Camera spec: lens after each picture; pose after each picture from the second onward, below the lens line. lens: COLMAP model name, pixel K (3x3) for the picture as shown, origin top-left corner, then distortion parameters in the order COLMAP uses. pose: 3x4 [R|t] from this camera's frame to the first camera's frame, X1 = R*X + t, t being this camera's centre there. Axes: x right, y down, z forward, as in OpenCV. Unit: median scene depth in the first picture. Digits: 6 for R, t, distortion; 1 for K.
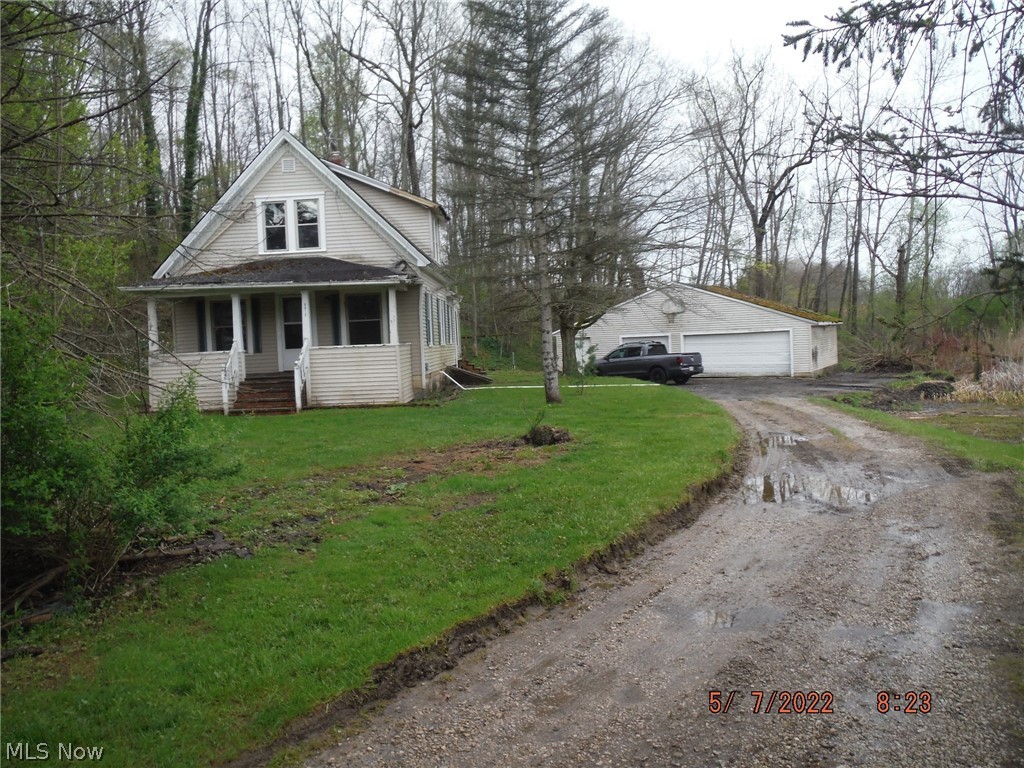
lens RADIAL K [[894.1, 0, 512.0], [0, 894.1, 384.0], [0, 0, 1]] dist [-0.053371, 0.002616]
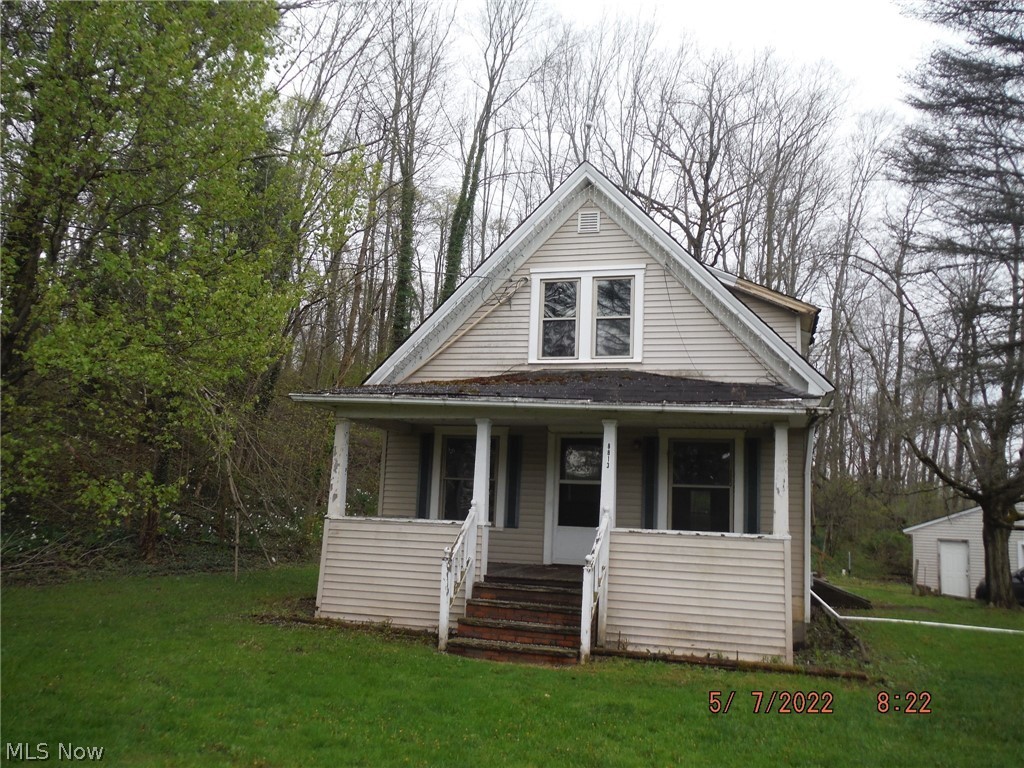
lens RADIAL K [[894.1, 0, 512.0], [0, 894.1, 384.0], [0, 0, 1]] dist [-0.053371, 0.002616]
pose [[0.960908, 0.044672, -0.273240, -0.137070], [-0.098421, 0.977551, -0.186301, -0.019697], [0.258783, 0.205910, 0.943733, 0.454063]]
